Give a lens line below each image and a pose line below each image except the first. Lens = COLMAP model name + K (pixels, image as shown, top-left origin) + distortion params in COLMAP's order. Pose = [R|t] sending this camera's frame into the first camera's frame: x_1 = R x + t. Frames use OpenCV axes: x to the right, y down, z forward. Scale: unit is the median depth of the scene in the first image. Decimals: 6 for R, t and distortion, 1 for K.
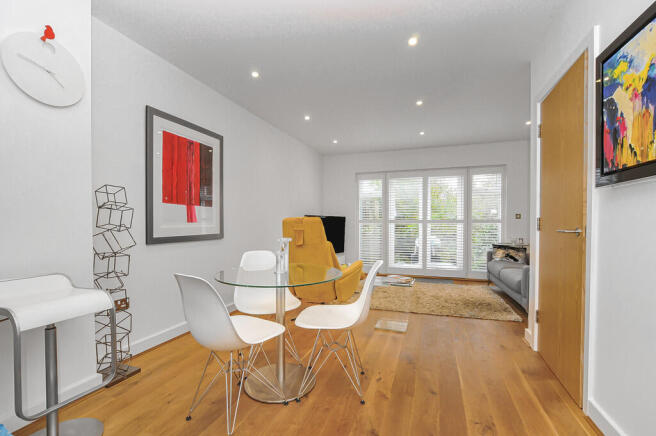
lens RADIAL K [[295.0, 0, 326.7], [0, 295.0, 223.1], [0, 0, 1]] dist [-0.027314, 0.000211]
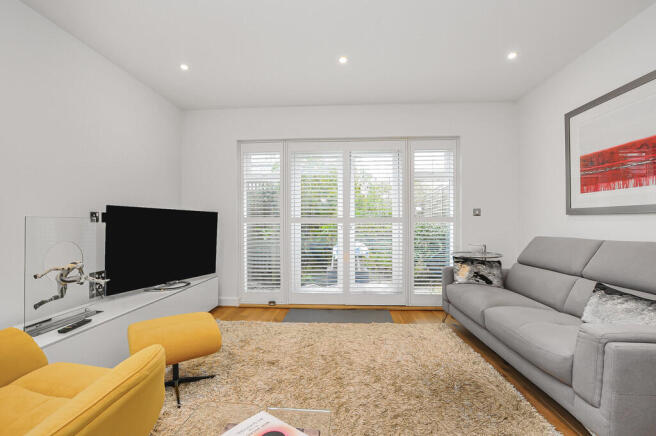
lens RADIAL K [[295.0, 0, 331.9], [0, 295.0, 221.4], [0, 0, 1]] dist [-0.027314, 0.000211]
pose [[0.958255, -0.002896, 0.285900, 0.126147], [0.003815, 0.999989, -0.002658, -0.000817], [-0.285889, 0.003637, 0.958256, 0.416566]]
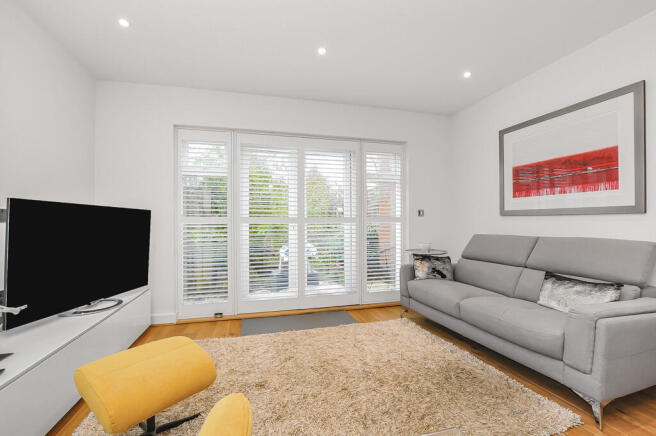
lens RADIAL K [[295.0, 0, 332.6], [0, 295.0, 221.1], [0, 0, 1]] dist [-0.027314, 0.000211]
pose [[0.811474, -0.002058, 0.584385, 0.029179], [0.005083, 0.999981, -0.003536, -0.000754], [-0.584367, 0.005840, 0.811469, 0.494247]]
